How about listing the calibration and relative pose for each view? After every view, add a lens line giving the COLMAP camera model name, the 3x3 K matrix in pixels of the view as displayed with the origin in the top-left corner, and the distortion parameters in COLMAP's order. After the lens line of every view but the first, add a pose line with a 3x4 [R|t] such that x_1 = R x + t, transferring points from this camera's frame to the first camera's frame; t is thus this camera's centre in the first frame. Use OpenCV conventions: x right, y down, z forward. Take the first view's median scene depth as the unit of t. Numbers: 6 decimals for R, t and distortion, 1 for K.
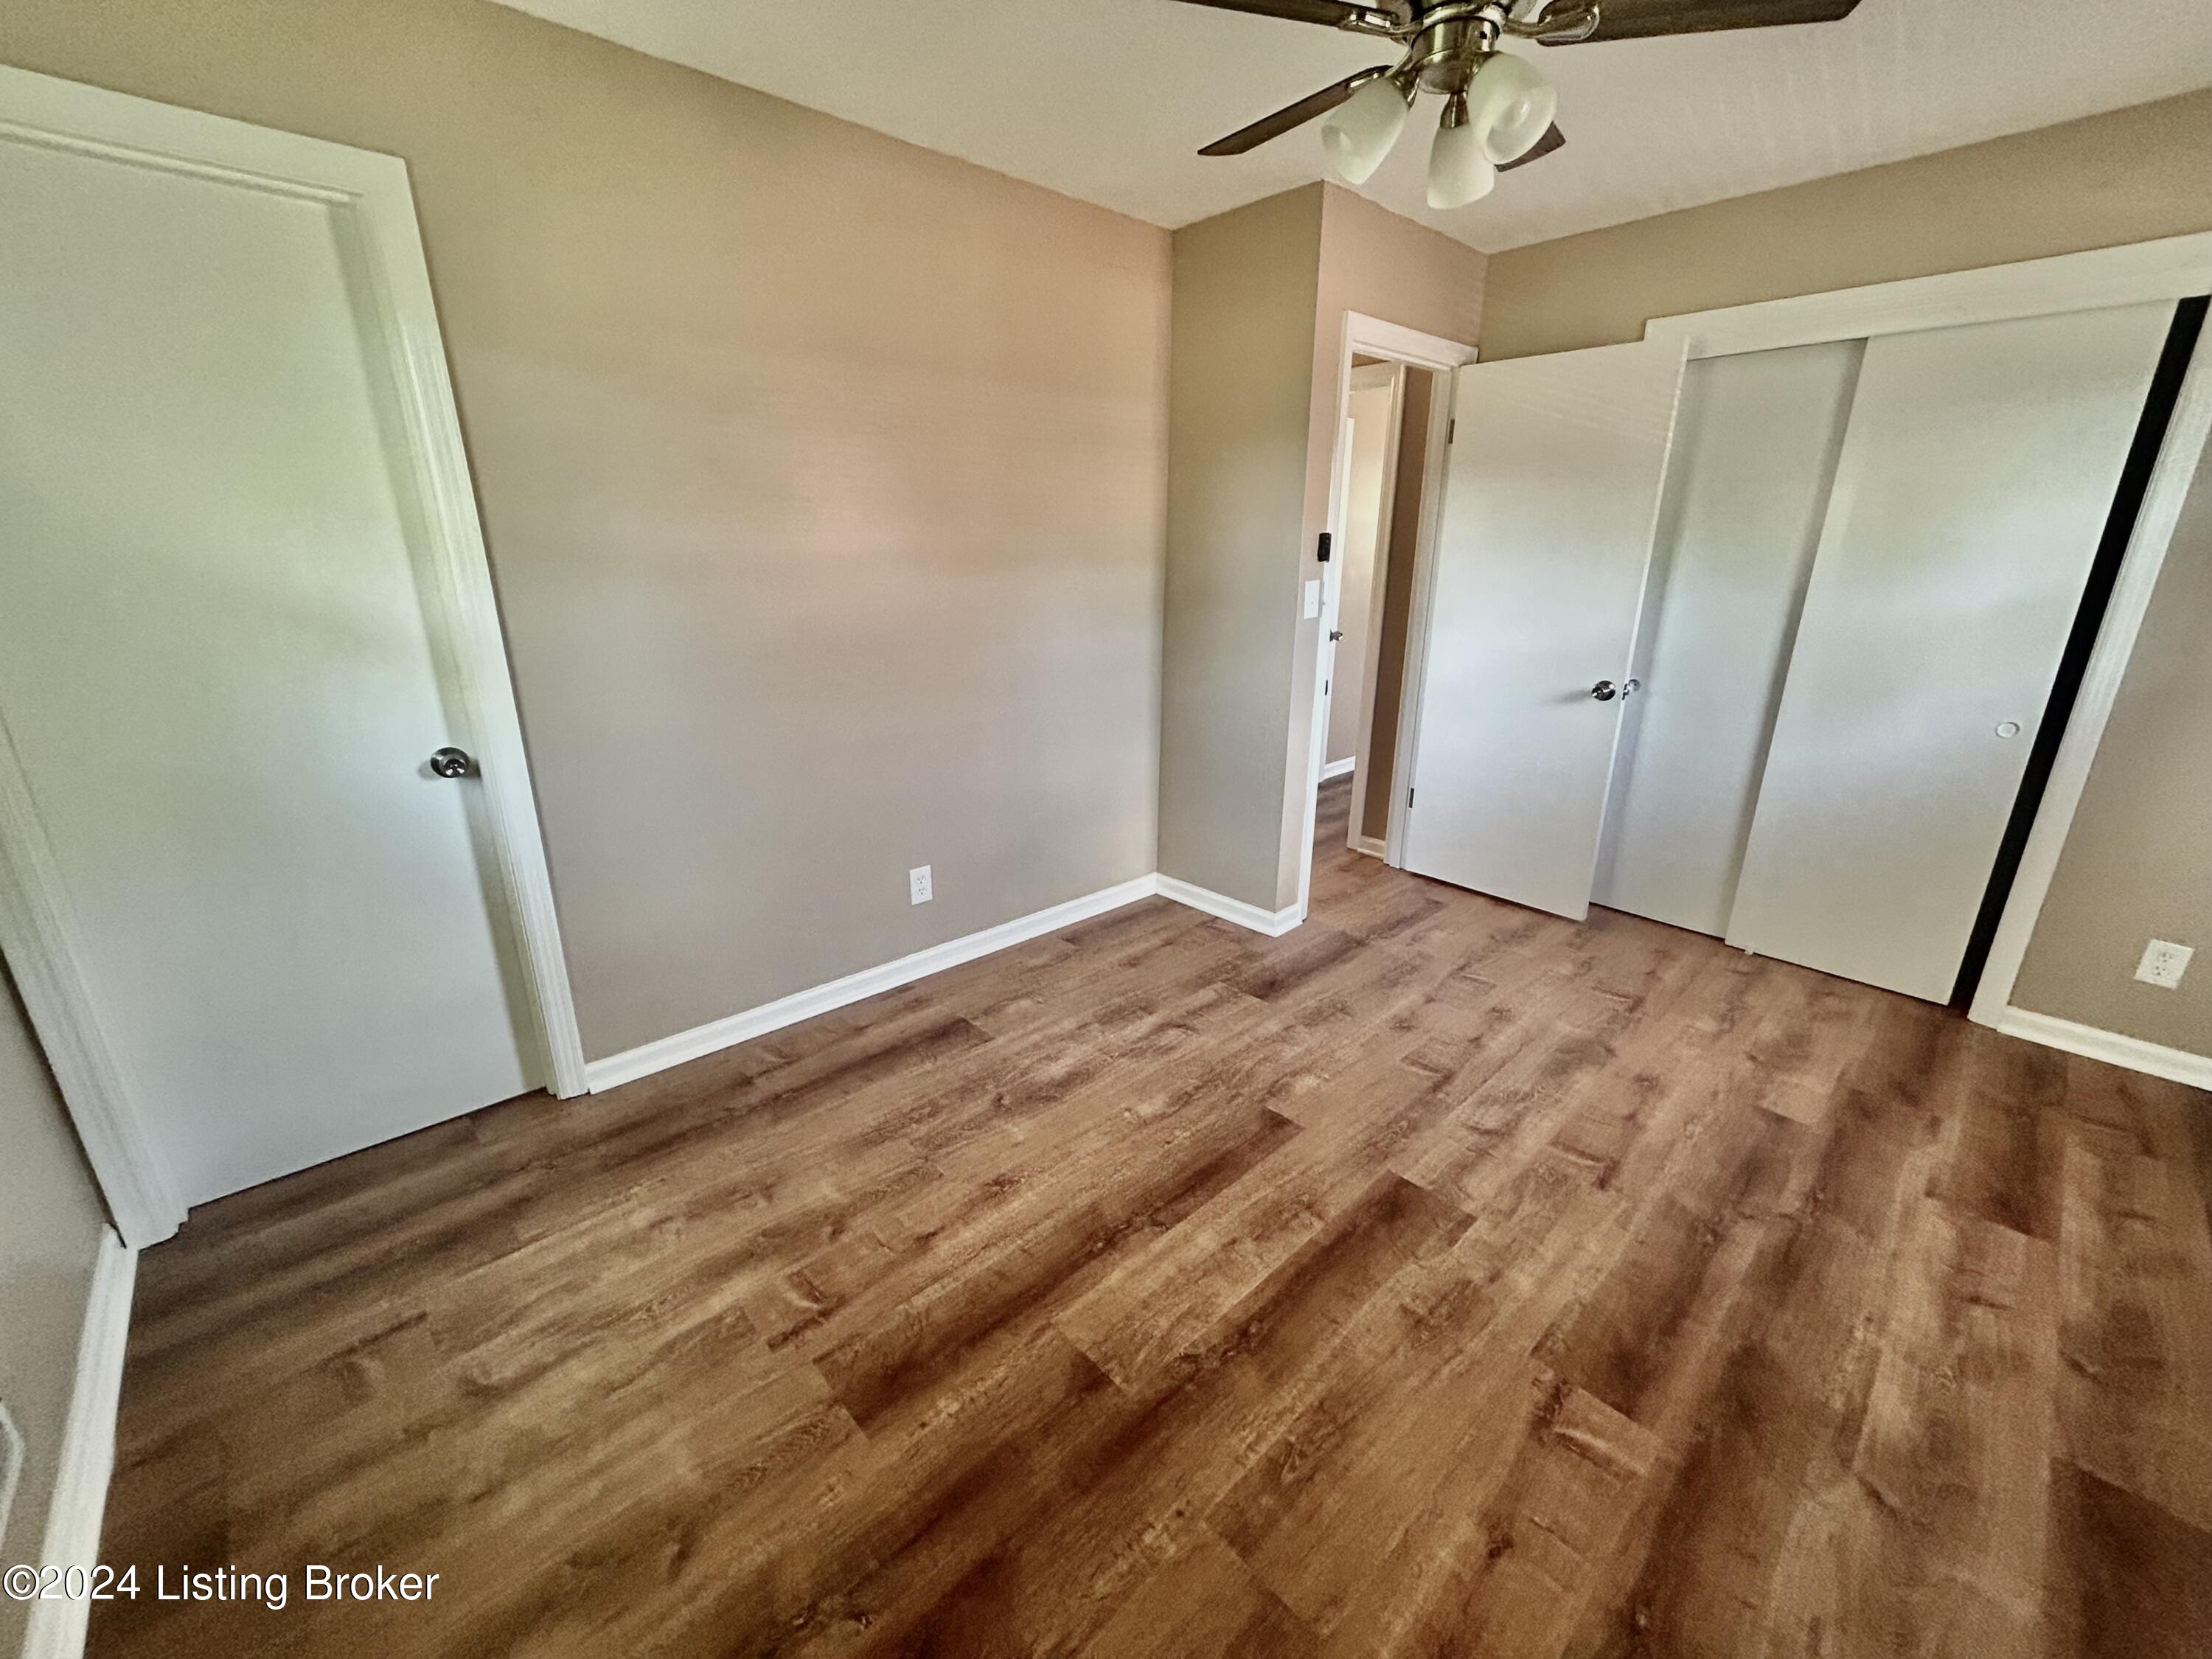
lens RADIAL K [[890.4, 0, 1104.5], [0, 890.4, 818.4], [0, 0, 1]] dist [-0.010141, 0.009576]
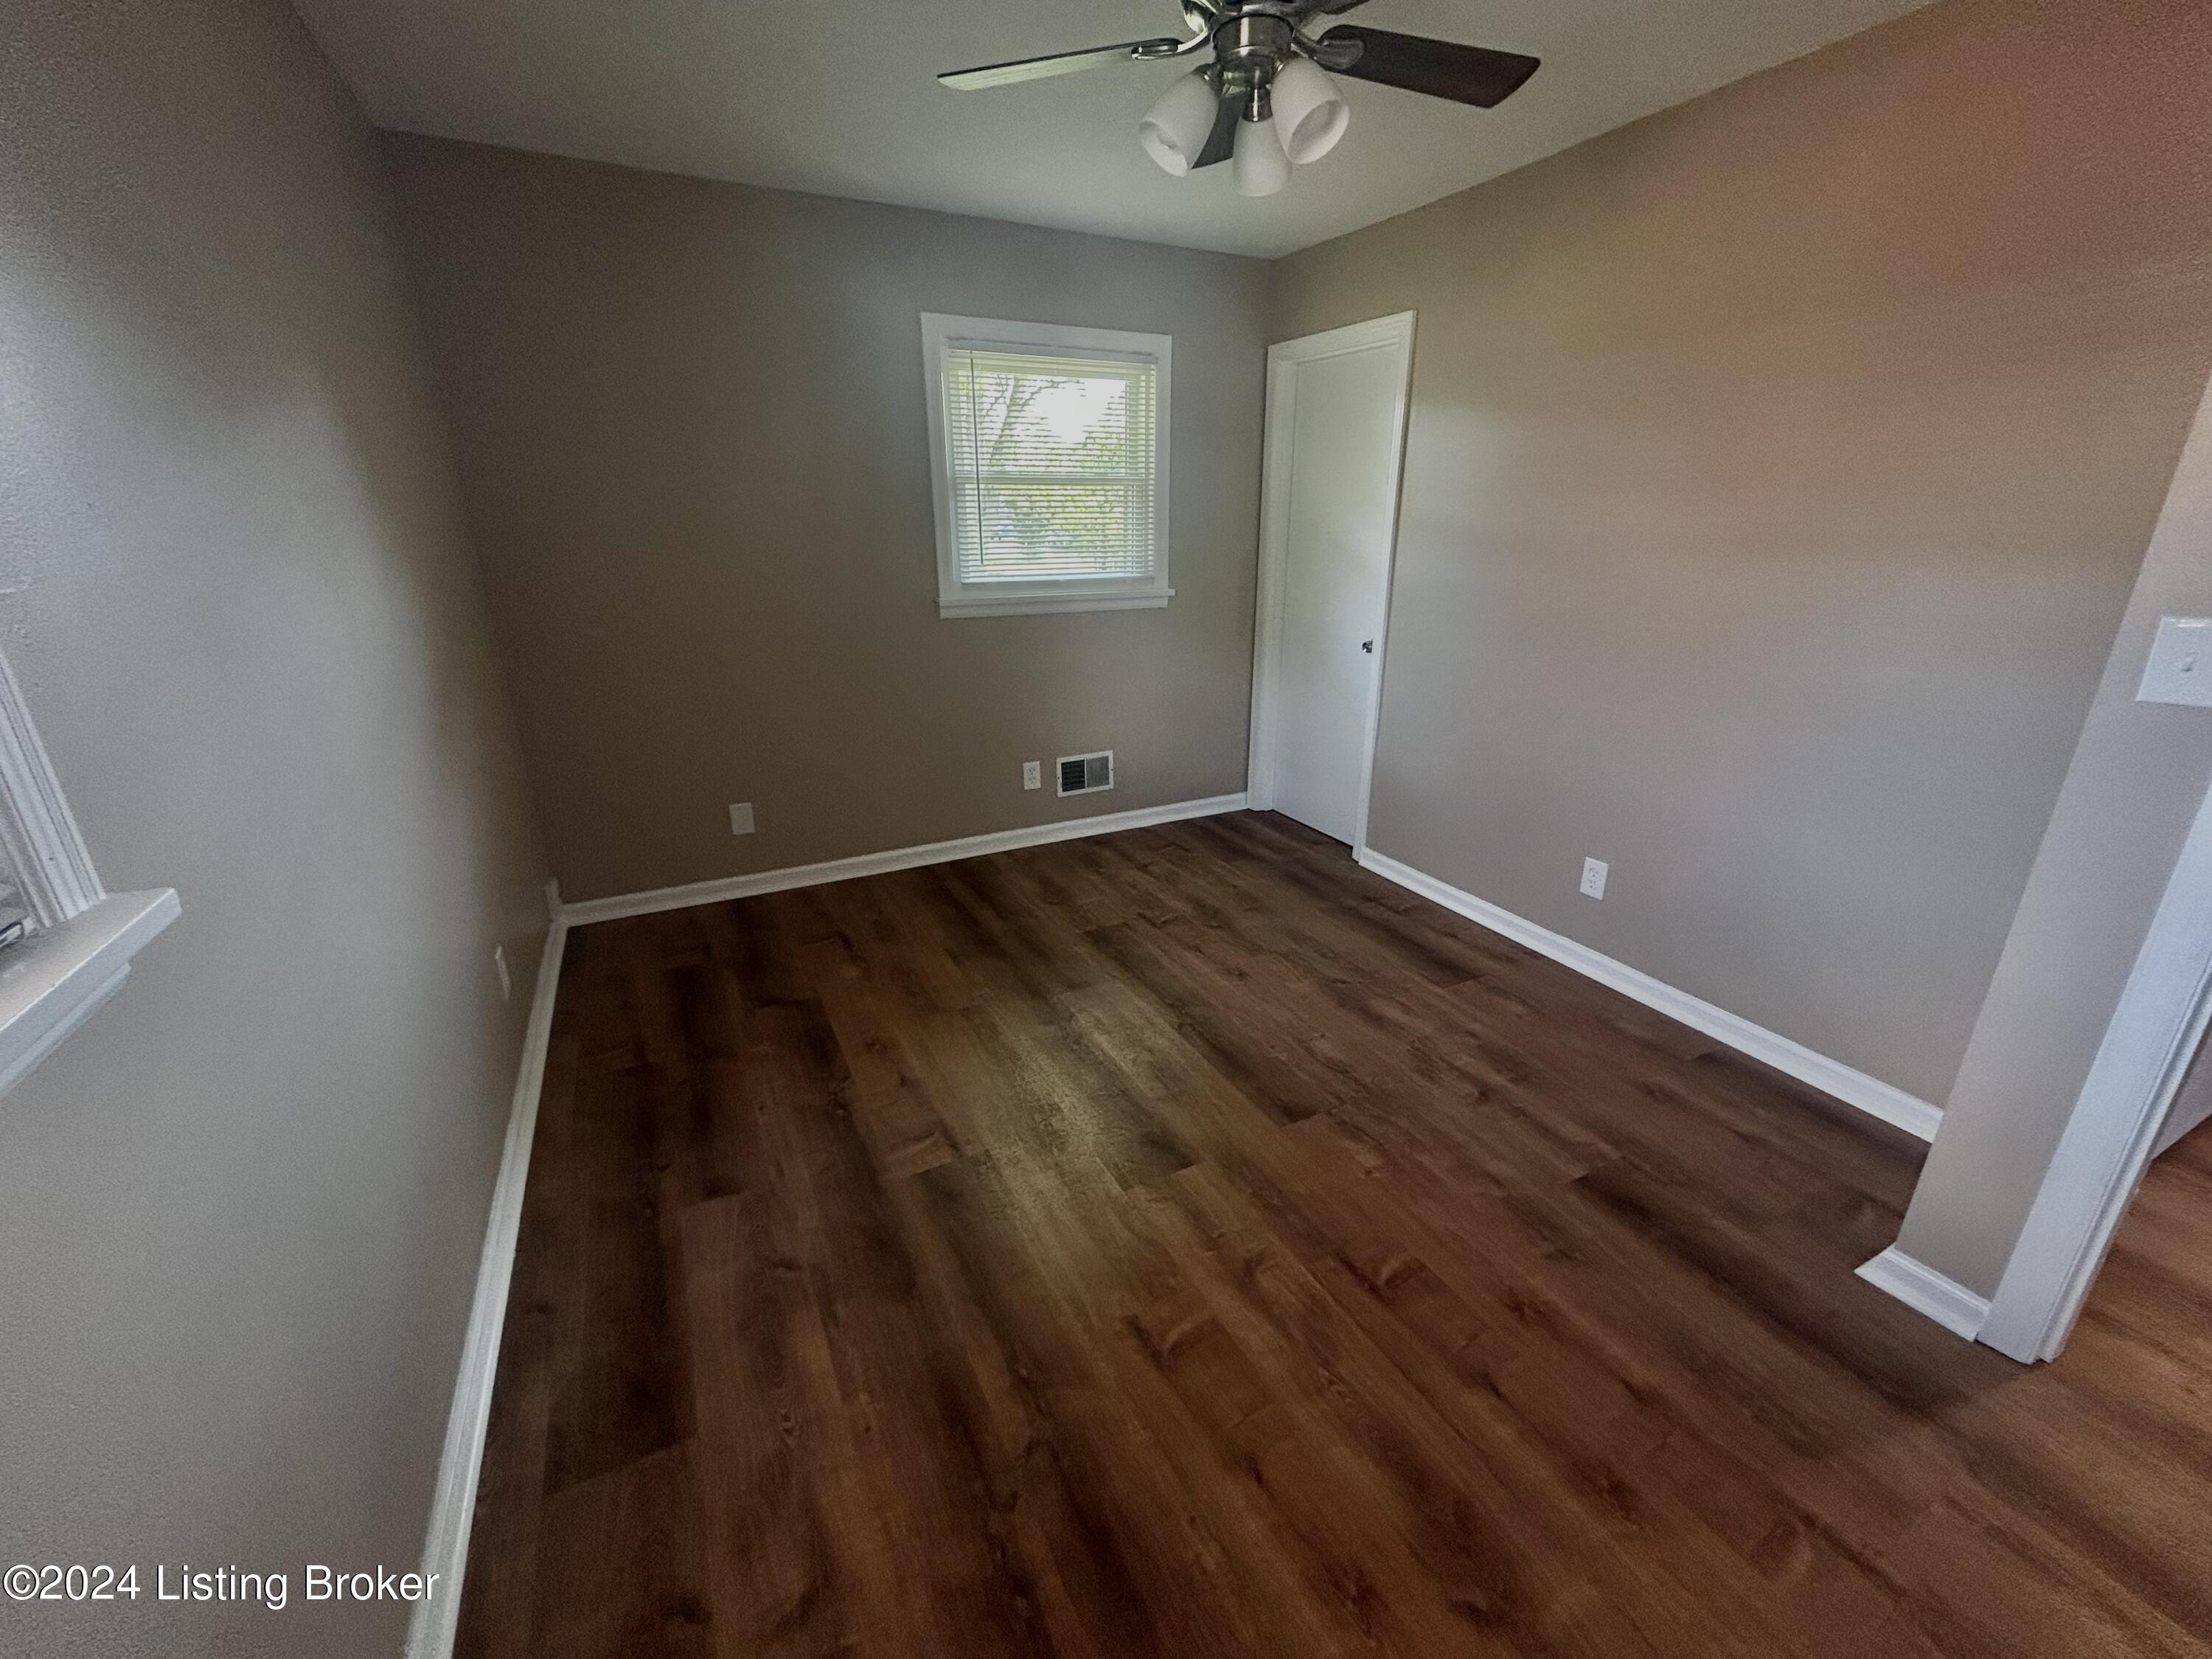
lens RADIAL K [[892.1, 0, 1110.8], [0, 892.1, 827.4], [0, 0, 1]] dist [-0.000437, 0.000176]
pose [[-0.271412, 0.314272, -0.909708, 1.070625], [-0.290453, 0.874375, 0.388722, -0.263966], [0.917591, 0.369731, -0.146034, 0.864586]]
